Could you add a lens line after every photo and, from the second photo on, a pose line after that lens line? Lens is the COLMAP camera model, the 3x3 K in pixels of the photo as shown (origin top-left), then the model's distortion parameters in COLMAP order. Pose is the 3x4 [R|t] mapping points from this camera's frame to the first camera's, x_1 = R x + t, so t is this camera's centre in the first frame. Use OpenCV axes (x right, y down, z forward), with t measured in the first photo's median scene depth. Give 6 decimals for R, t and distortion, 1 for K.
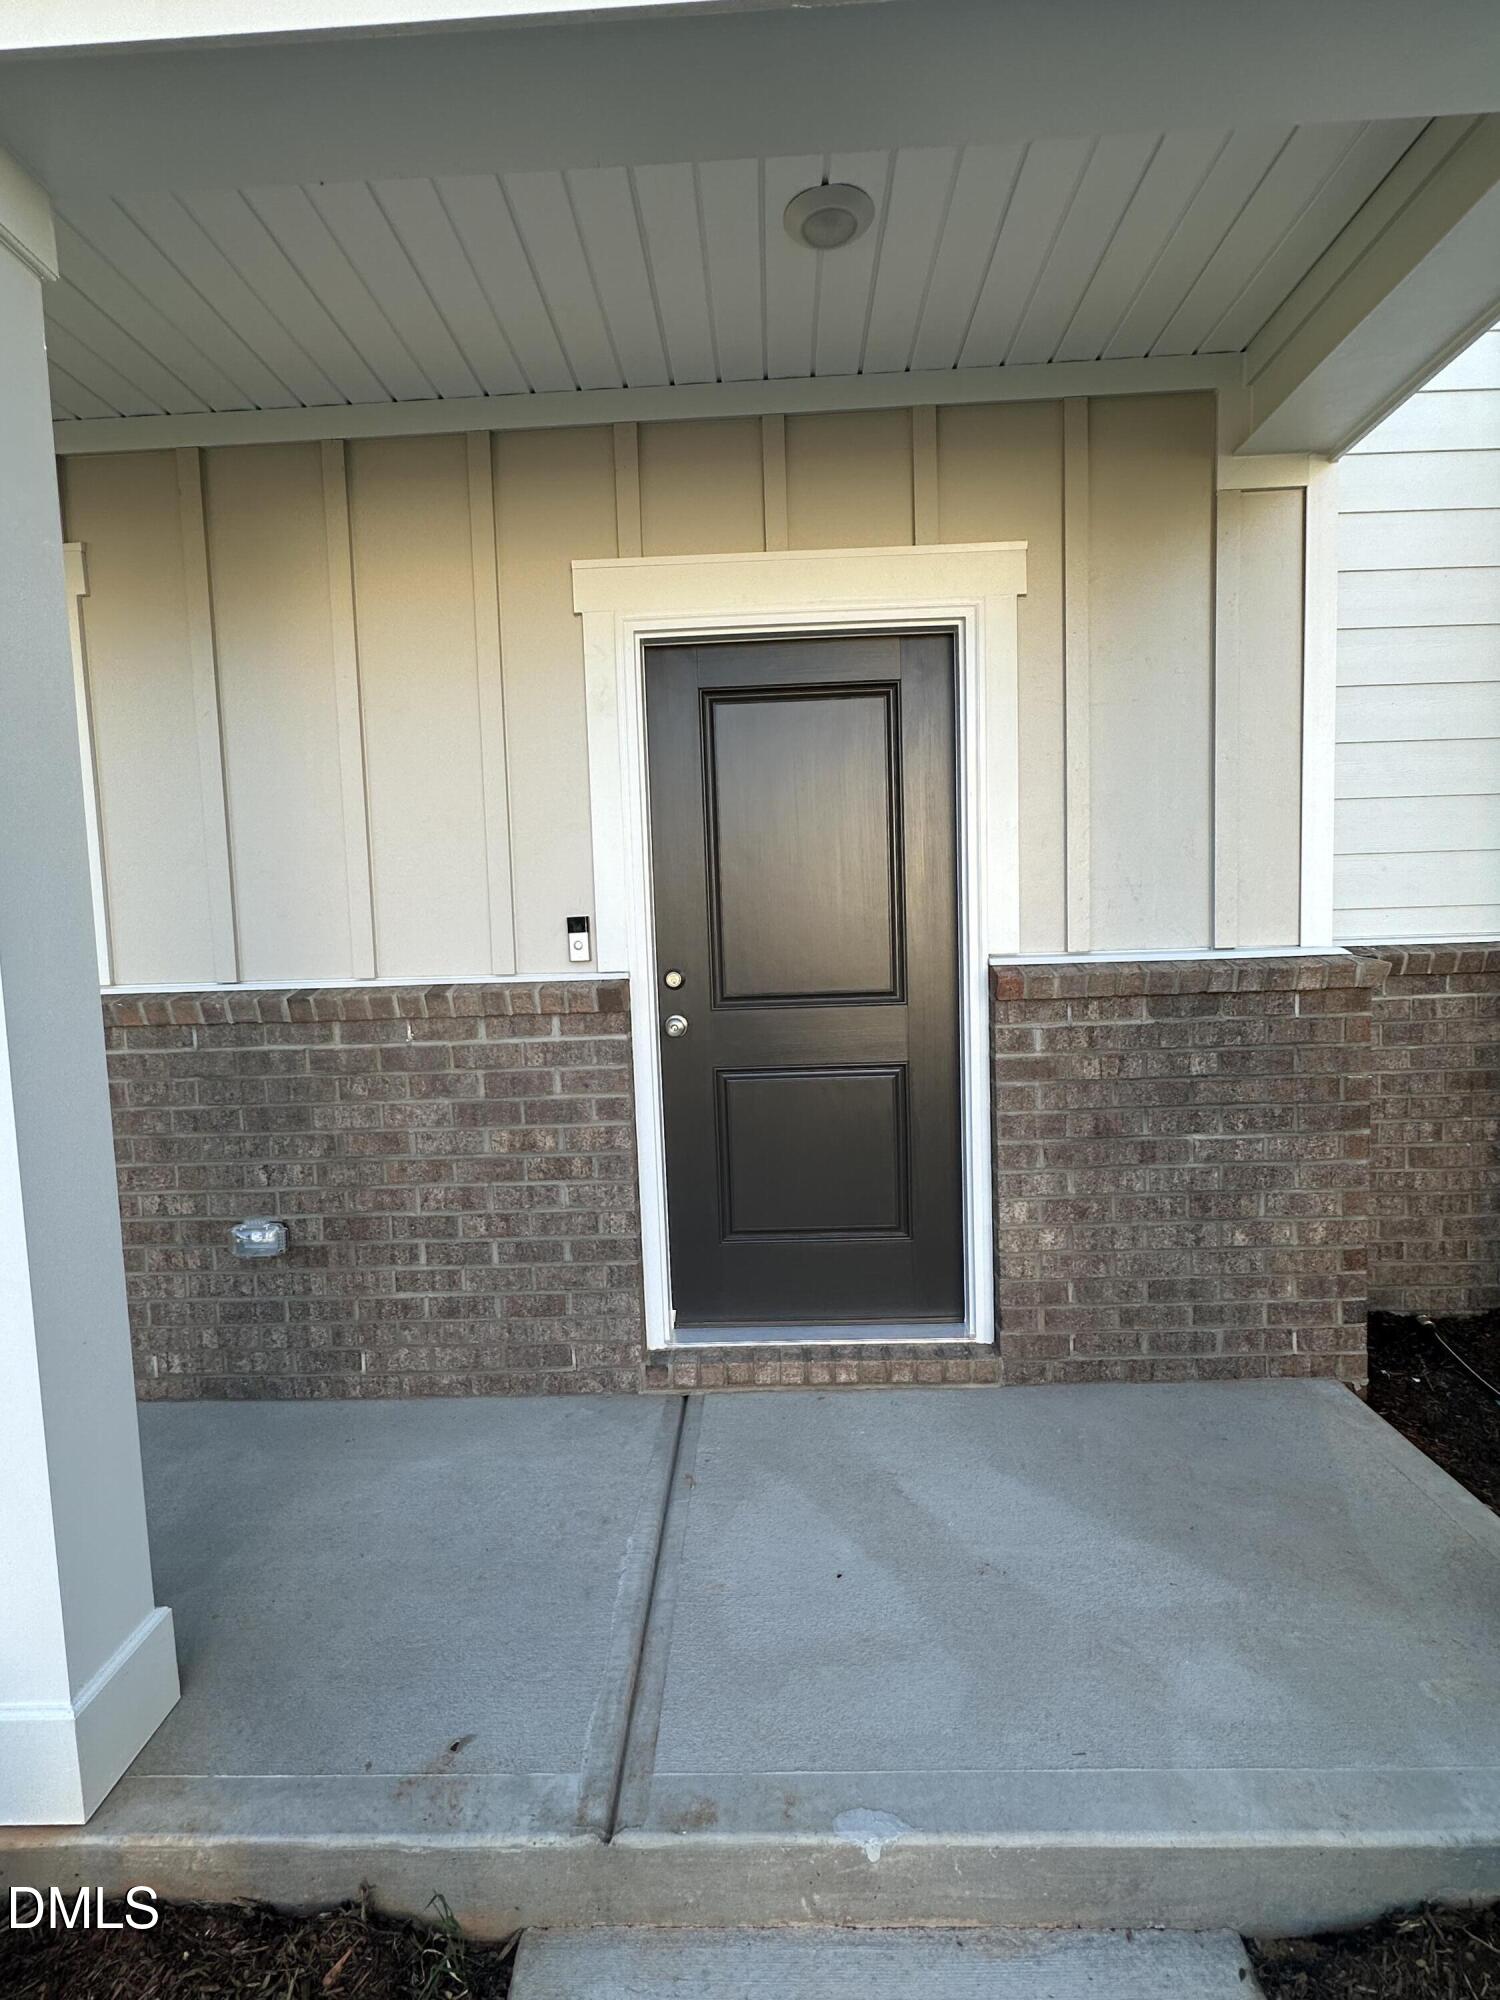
lens RADIAL K [[930.8, 0, 751.7], [0, 930.8, 1006.2], [0, 0, 1]] dist [-0.003976, -0.000198]
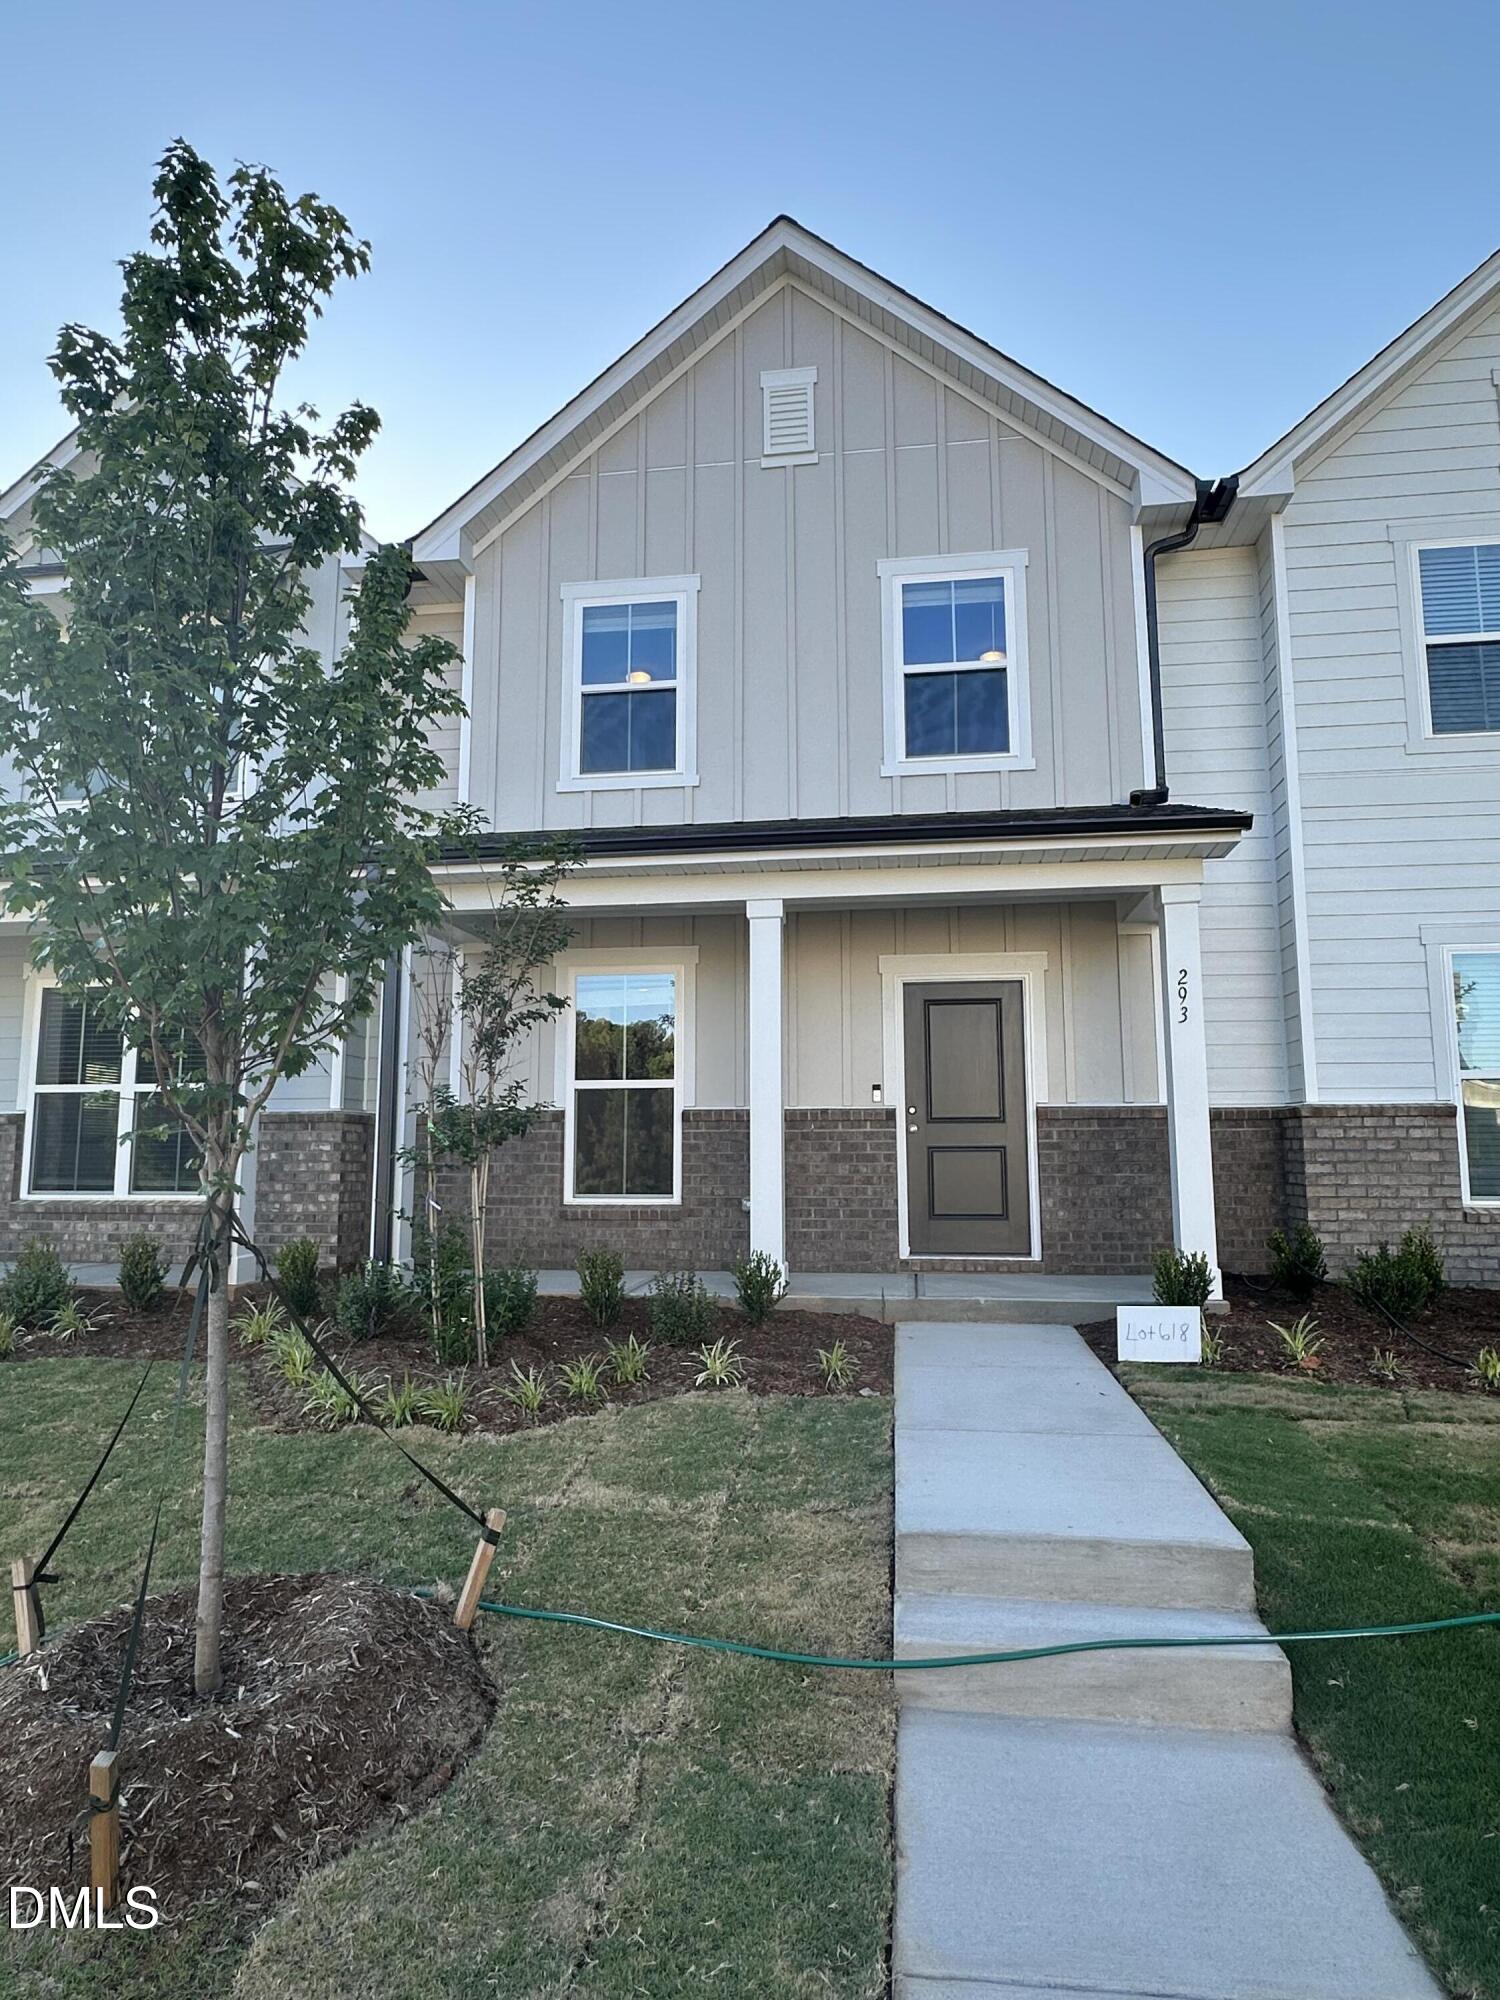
lens RADIAL K [[1163.5, 0, 741.7], [0, 1163.5, 1004.5], [0, 0, 1]] dist [-0.001229, -0.000008]
pose [[0.991883, 0.015342, -0.126221, -0.154739], [-0.042134, 0.976267, -0.212433, 0.401524], [0.119966, 0.216027, 0.968989, -2.302248]]
